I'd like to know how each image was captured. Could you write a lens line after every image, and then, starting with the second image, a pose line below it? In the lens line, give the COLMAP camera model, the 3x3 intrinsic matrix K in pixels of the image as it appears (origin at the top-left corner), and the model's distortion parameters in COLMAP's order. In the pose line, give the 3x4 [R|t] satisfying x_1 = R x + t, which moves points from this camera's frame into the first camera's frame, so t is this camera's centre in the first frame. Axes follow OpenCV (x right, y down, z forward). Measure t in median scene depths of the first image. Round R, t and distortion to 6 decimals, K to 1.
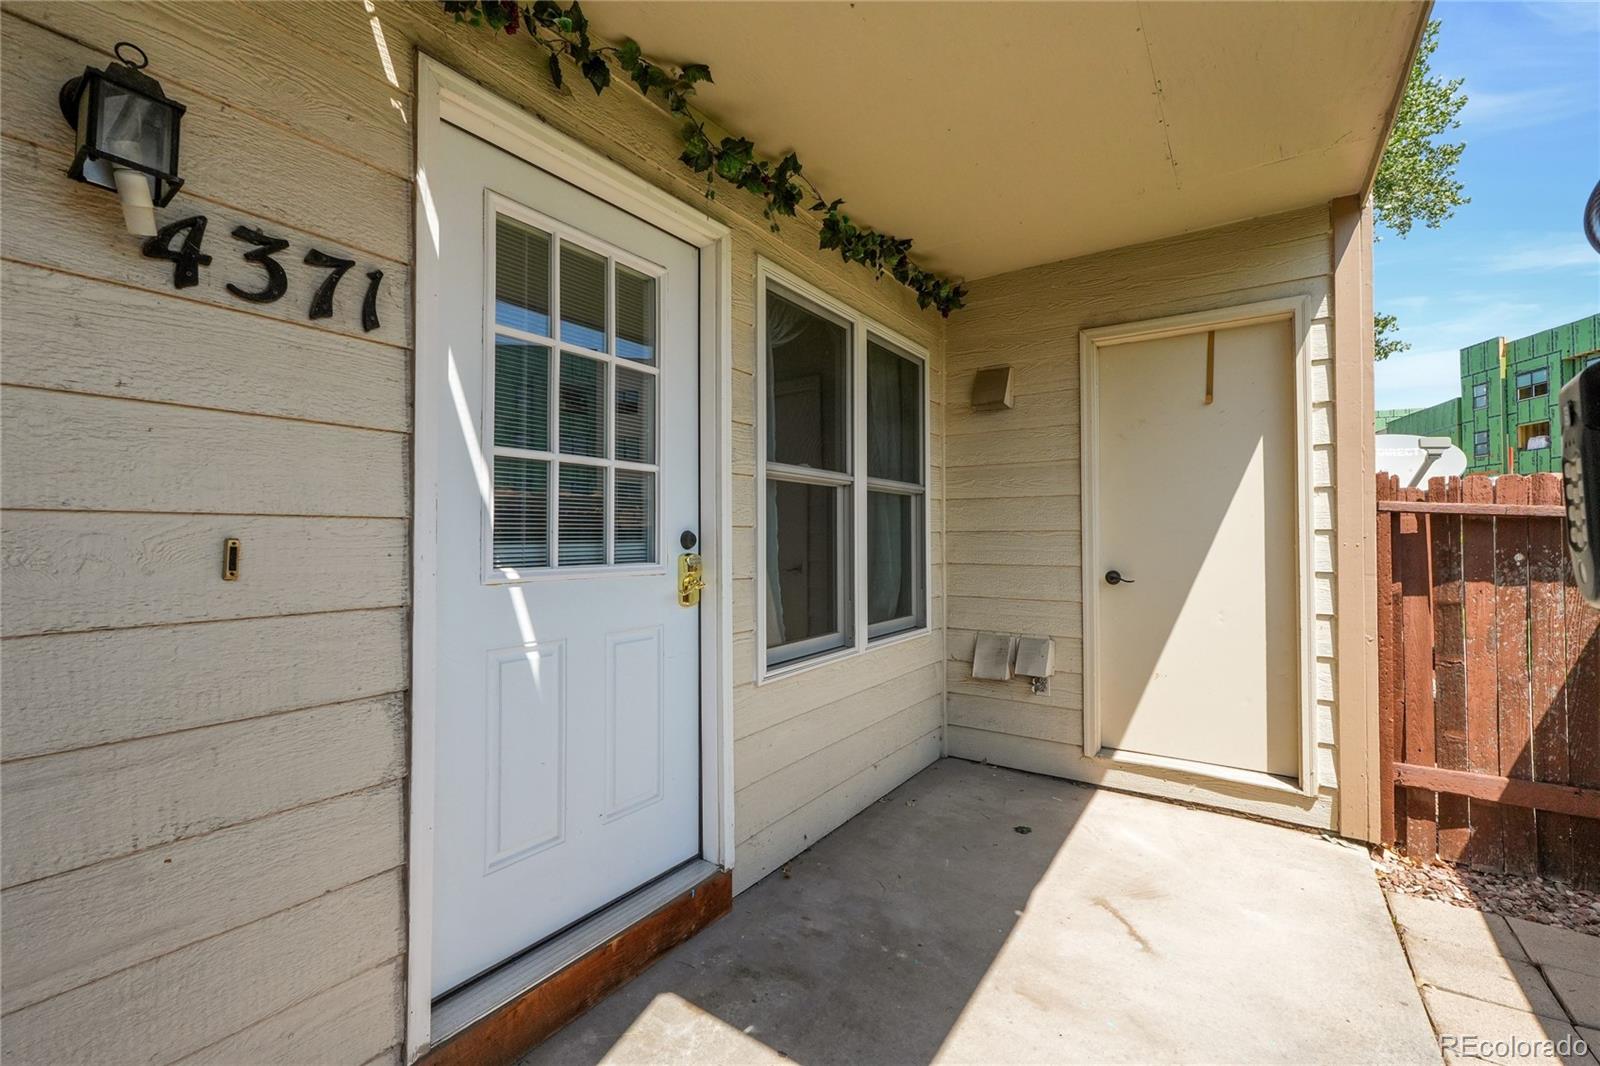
lens RADIAL K [[672.3, 0, 800.0], [0, 672.3, 533.0], [0, 0, 1]] dist [-0.000879, -0.000076]
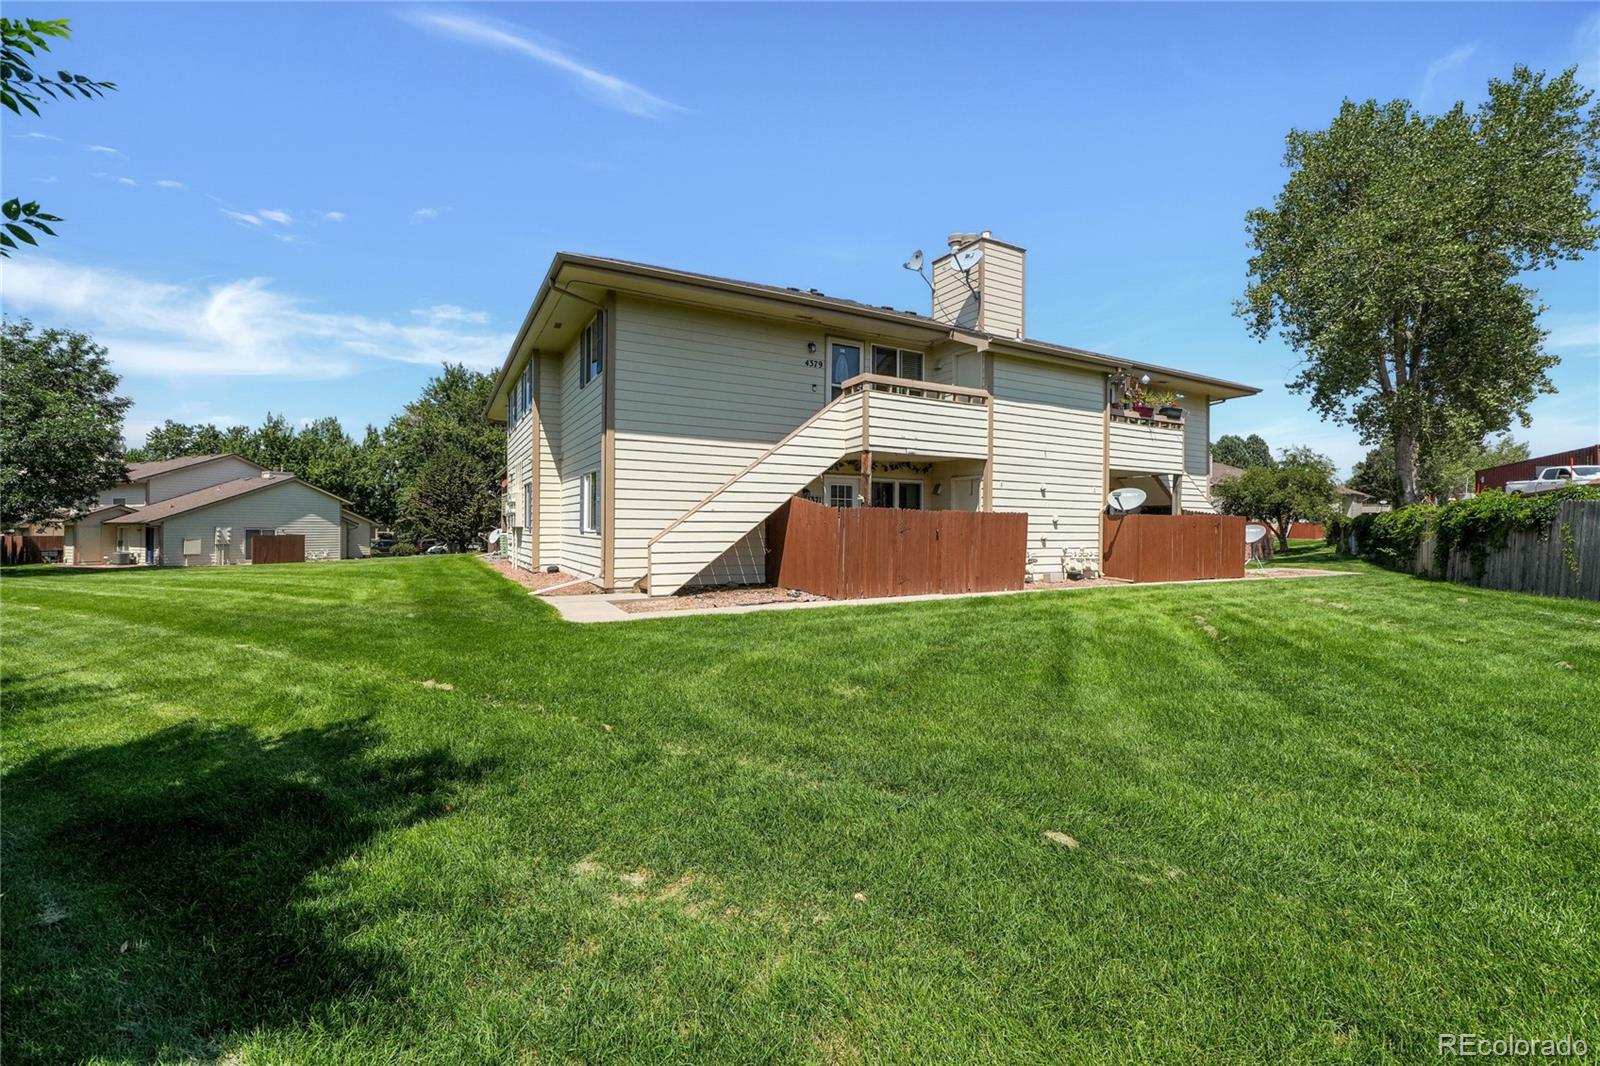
lens RADIAL K [[672.3, 0, 800.0], [0, 672.3, 533.0], [0, 0, 1]] dist [-0.000879, -0.000076]
pose [[0.897247, 0.014106, -0.441304, 2.161673], [-0.008030, 0.999846, 0.015633, 0.006730], [0.441457, -0.010483, 0.897221, -4.979458]]
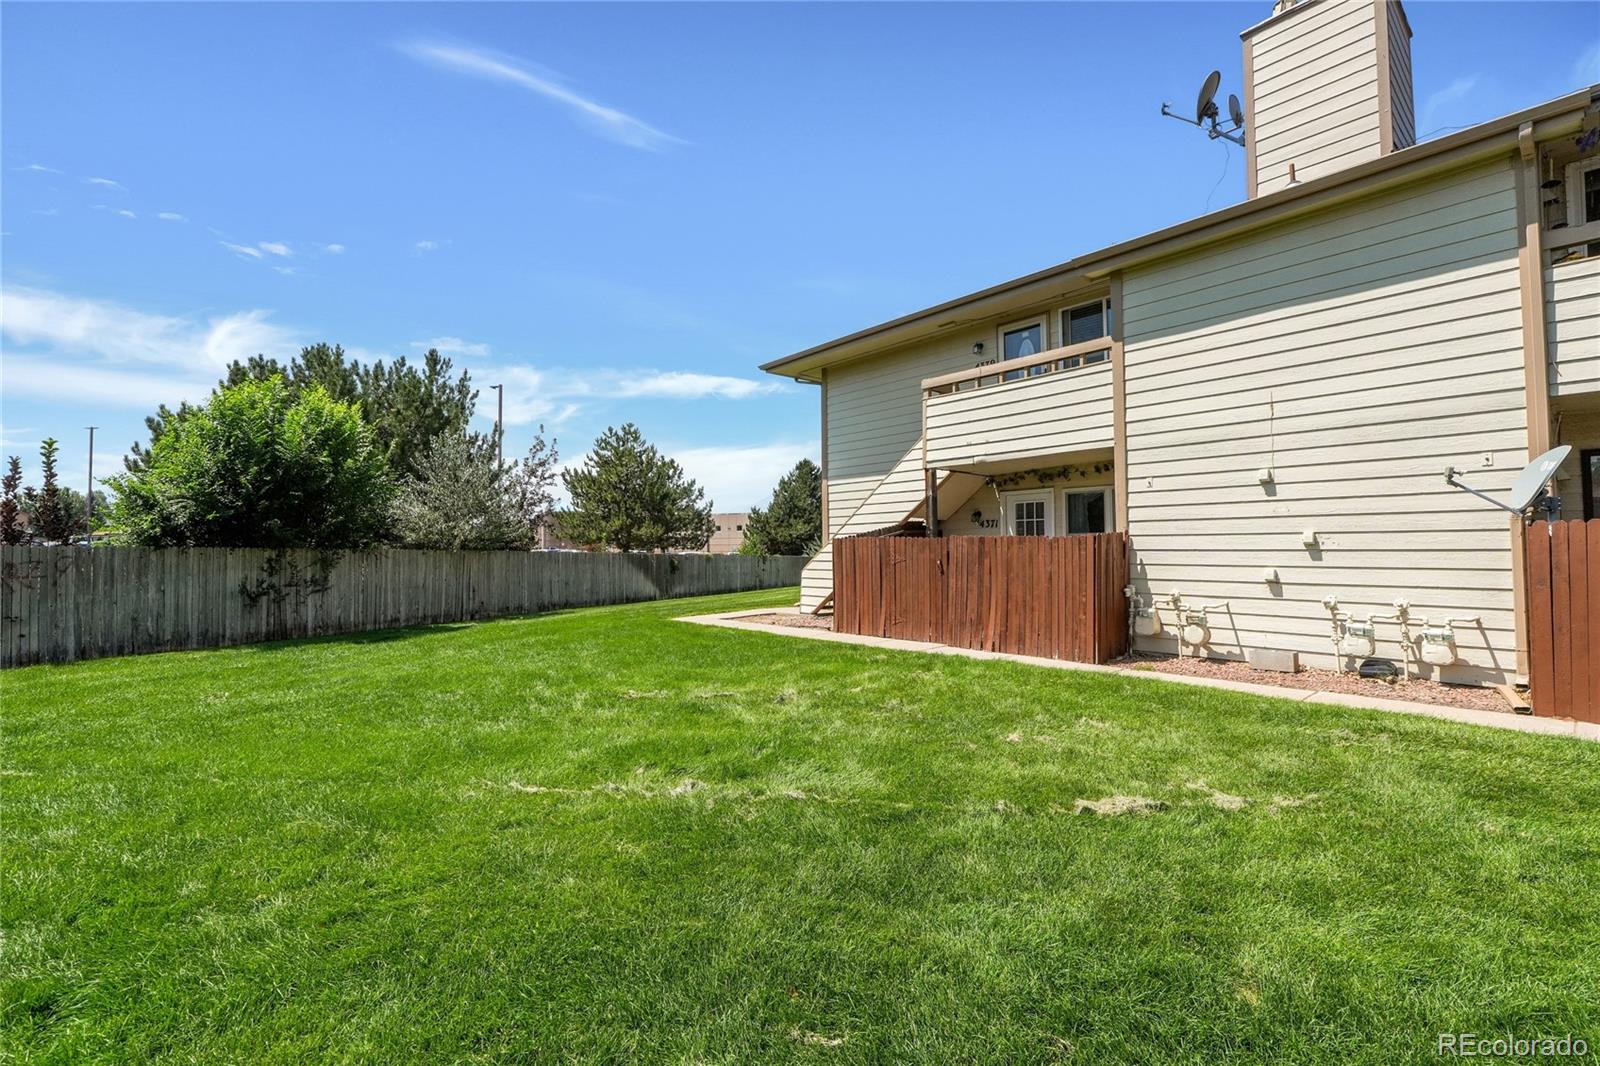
lens RADIAL K [[706.0, 0, 800.0], [0, 706.0, 533.0], [0, 0, 1]] dist [0.000658, 0.000288]
pose [[-0.252063, -0.012680, -0.967628, 5.201859], [0.016668, 0.999709, -0.017442, -0.056887], [0.967567, -0.020525, -0.251778, 0.474391]]
